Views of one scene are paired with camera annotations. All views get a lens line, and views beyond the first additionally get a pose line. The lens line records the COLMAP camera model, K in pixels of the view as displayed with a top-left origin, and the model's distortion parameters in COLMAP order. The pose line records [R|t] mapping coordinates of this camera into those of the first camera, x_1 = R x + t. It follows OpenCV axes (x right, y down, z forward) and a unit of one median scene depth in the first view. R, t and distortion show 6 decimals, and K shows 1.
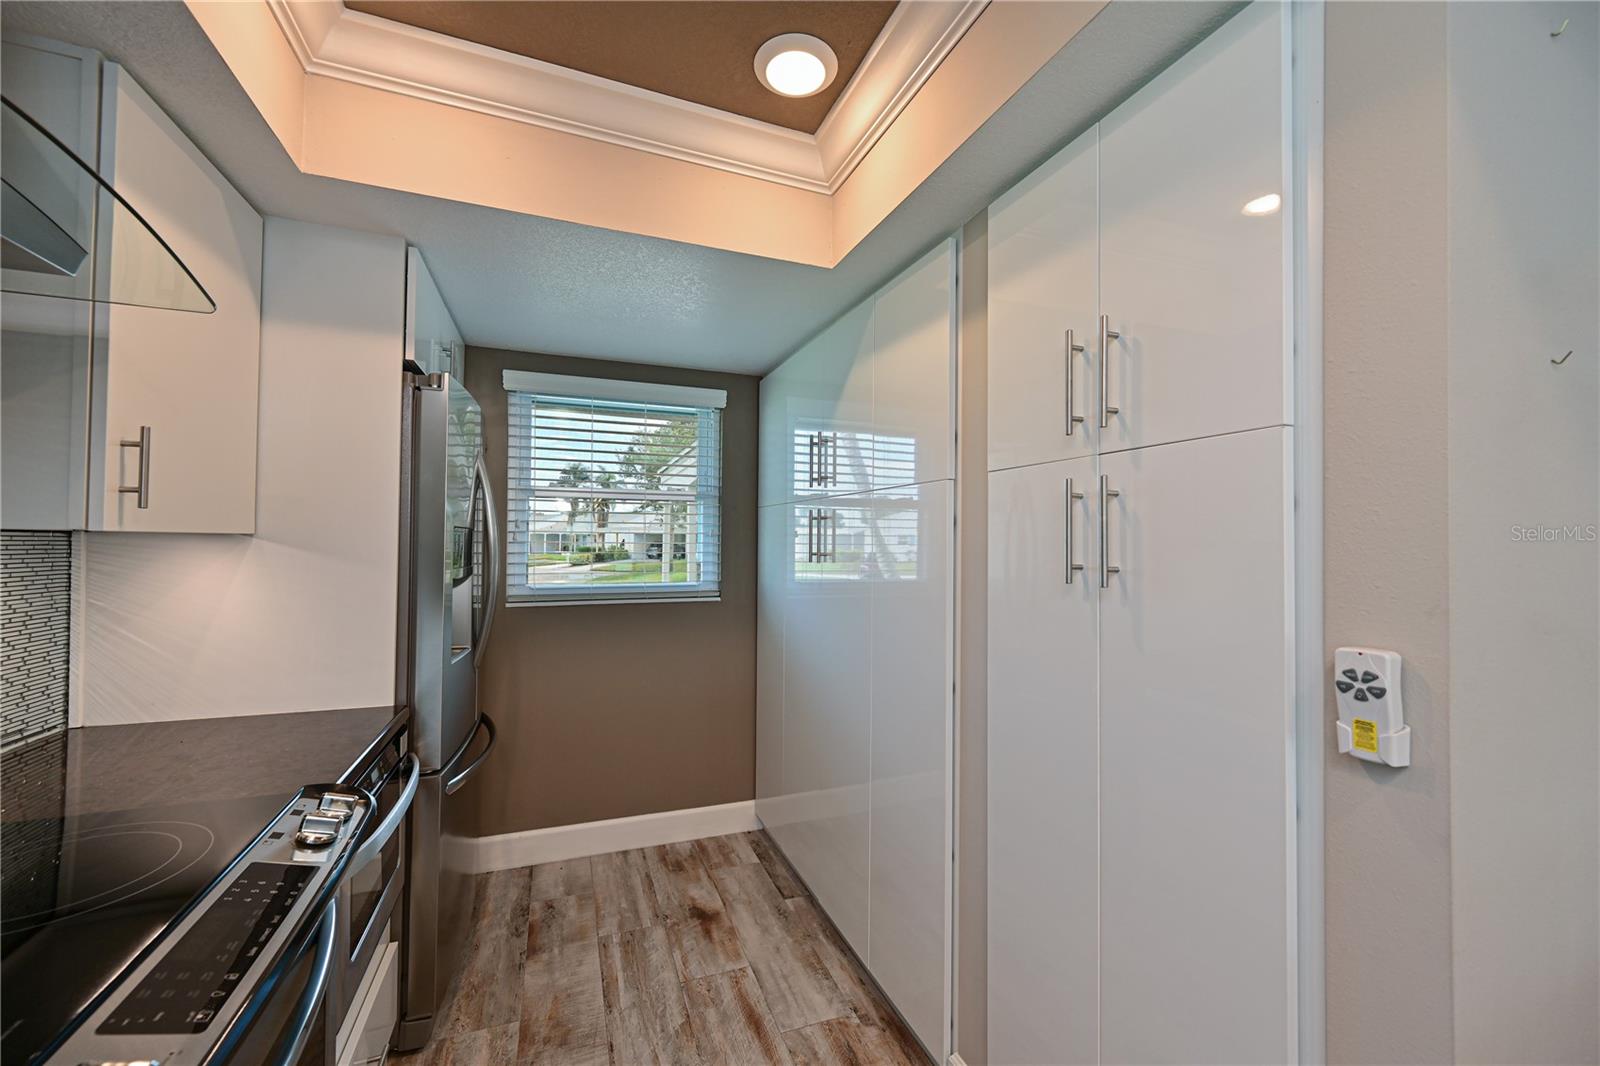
lens RADIAL K [[625.4, 0, 796.7], [0, 625.4, 532.7], [0, 0, 1]] dist [-0.000533, -0.001267]
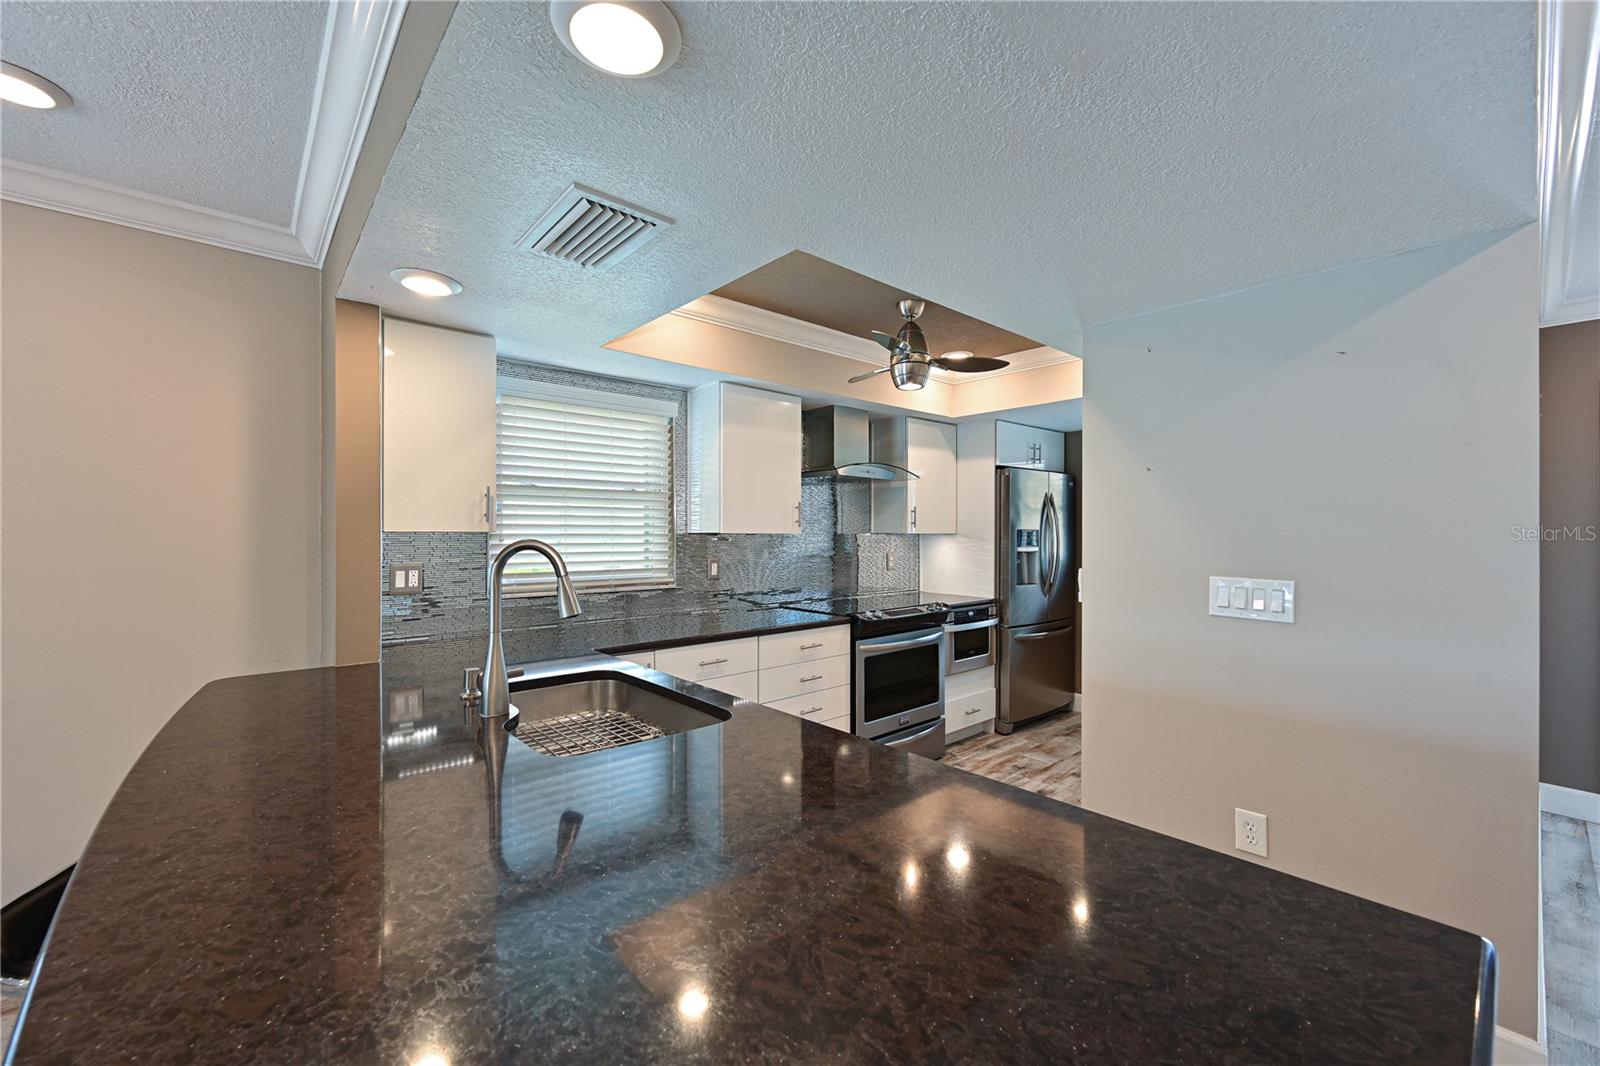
lens RADIAL K [[625.4, 0, 790.4], [0, 625.4, 535.6], [0, 0, 1]] dist [-0.000533, -0.001267]
pose [[0.329008, -0.005191, -0.944313, 1.168557], [0.017054, 0.999854, 0.000445, -0.001360], [0.944173, -0.016251, 0.329048, -0.502432]]
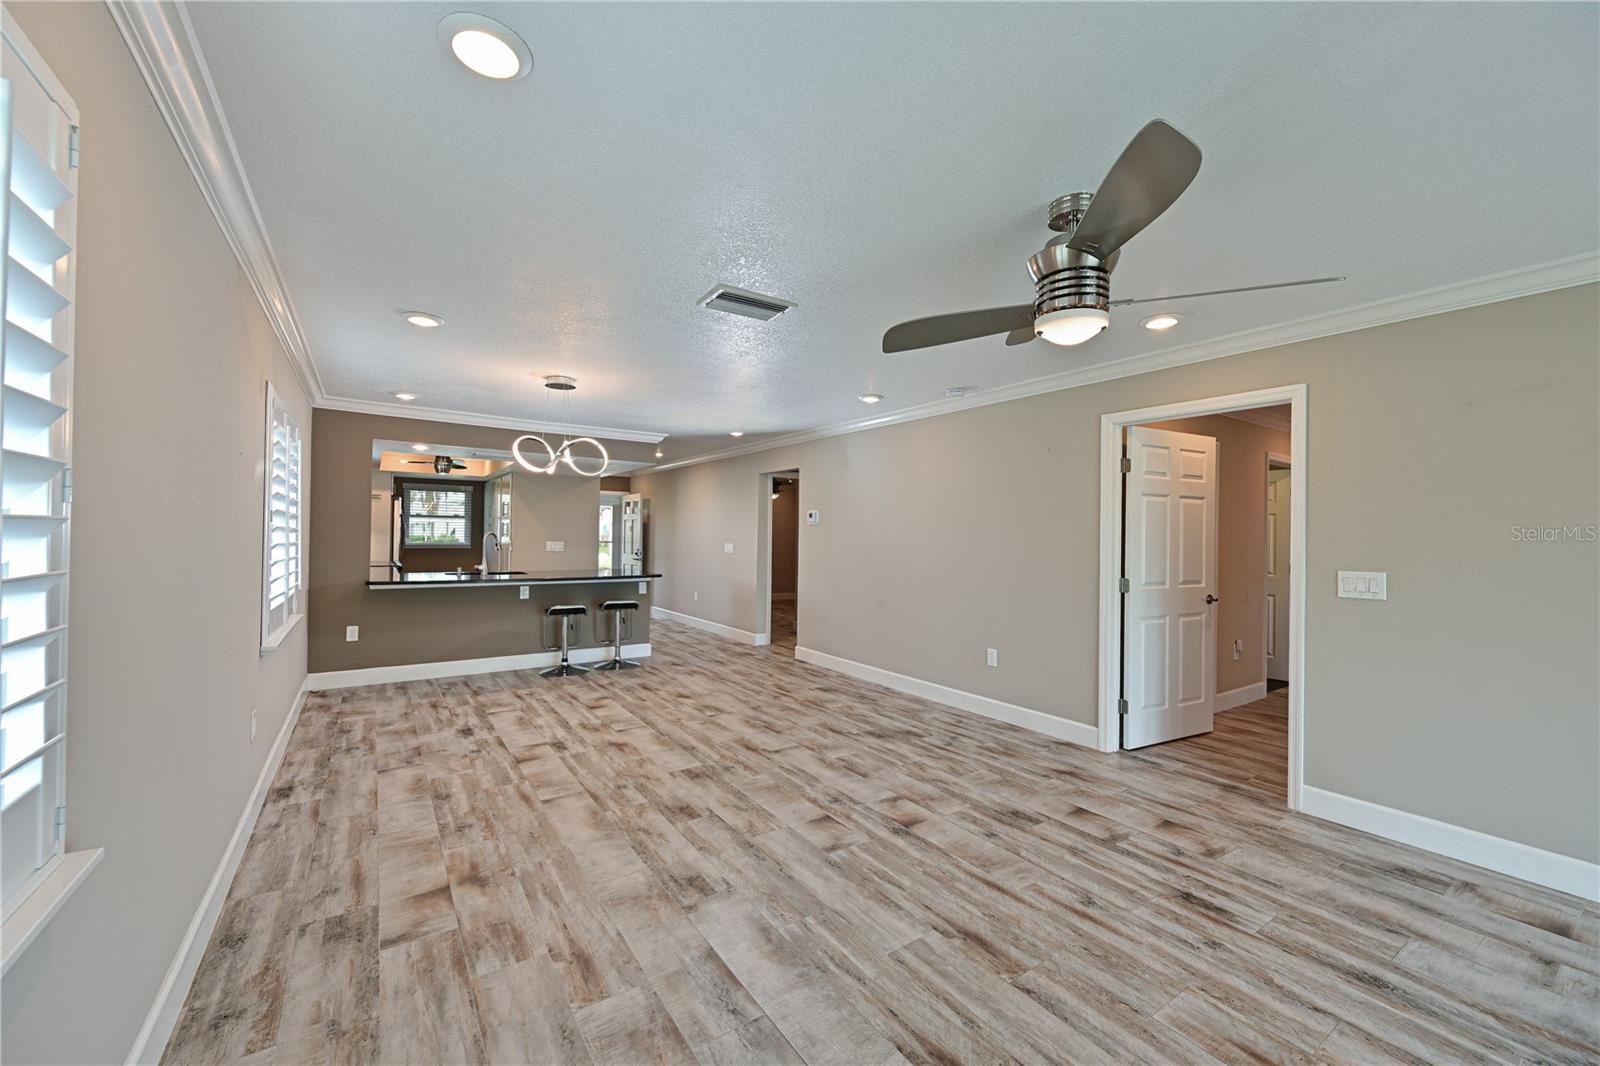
lens RADIAL K [[625.4, 0, 779.2], [0, 625.4, 506.9], [0, 0, 1]] dist [-0.000533, -0.001267]
pose [[0.982878, 0.012827, 0.183810, 1.159386], [-0.007797, 0.999576, -0.028066, -0.038994], [-0.184092, 0.026153, 0.982561, -3.384156]]
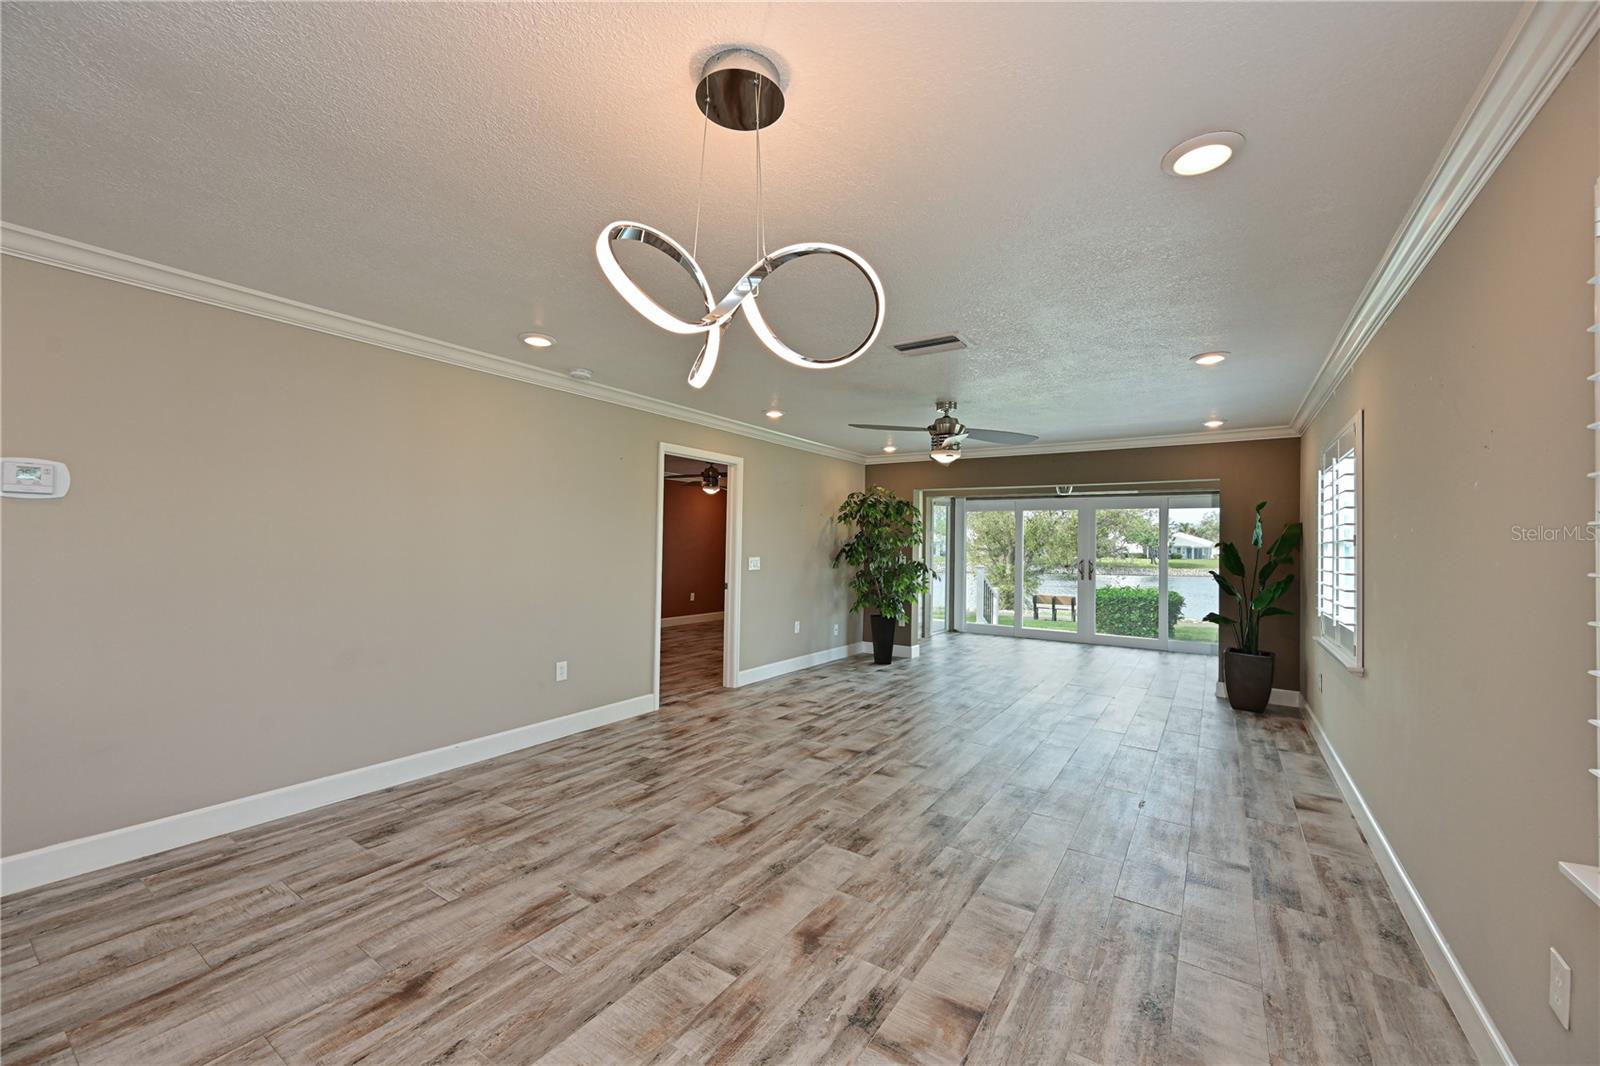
lens RADIAL K [[625.4, 0, 804.9], [0, 625.4, 540.9], [0, 0, 1]] dist [-0.000533, -0.001267]
pose [[-0.563537, -0.016307, 0.825930, 0.285053], [-0.036591, 0.999317, -0.005236, -0.015588], [-0.825280, -0.033173, -0.563748, -1.020439]]
